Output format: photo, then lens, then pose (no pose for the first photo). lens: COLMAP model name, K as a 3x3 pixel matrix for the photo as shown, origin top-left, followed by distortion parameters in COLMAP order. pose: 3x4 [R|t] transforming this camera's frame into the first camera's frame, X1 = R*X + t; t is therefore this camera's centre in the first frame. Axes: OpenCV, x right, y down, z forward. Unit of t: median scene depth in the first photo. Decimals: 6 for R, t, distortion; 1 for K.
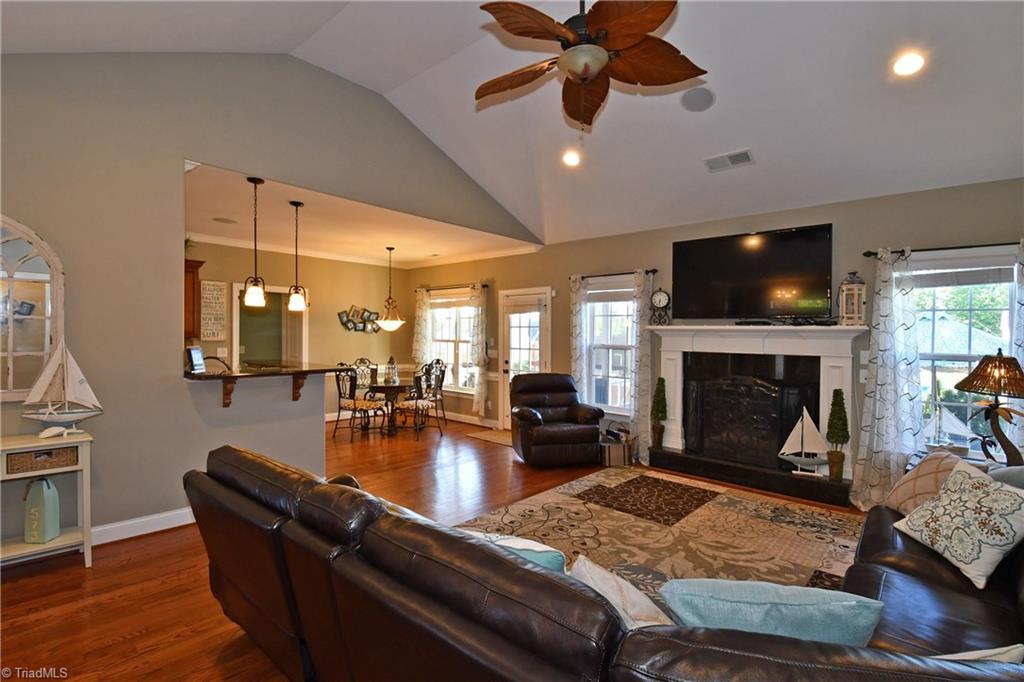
lens RADIAL K [[477.6, 0, 505.8], [0, 477.6, 338.2], [0, 0, 1]] dist [0.002930, -0.001982]
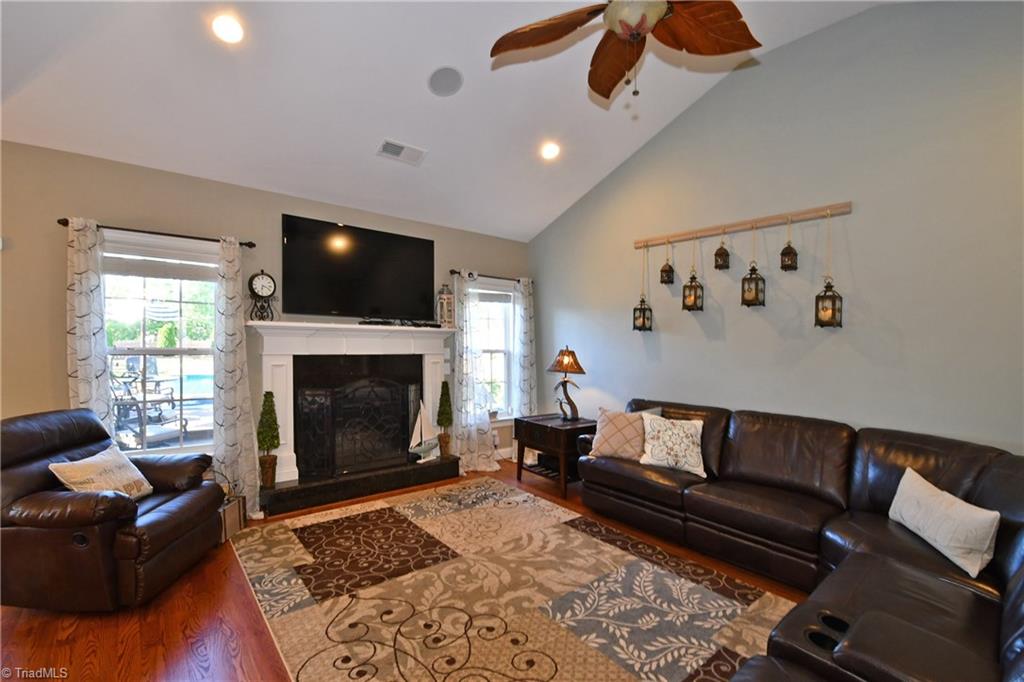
lens RADIAL K [[452.1, 0, 501.8], [0, 452.1, 334.3], [0, 0, 1]] dist [-0.008837, -0.004228]
pose [[0.147332, -0.002728, 0.989083, -0.395636], [-0.009942, 0.999942, 0.004238, -0.016500], [-0.989037, -0.010458, 0.147296, 0.686315]]
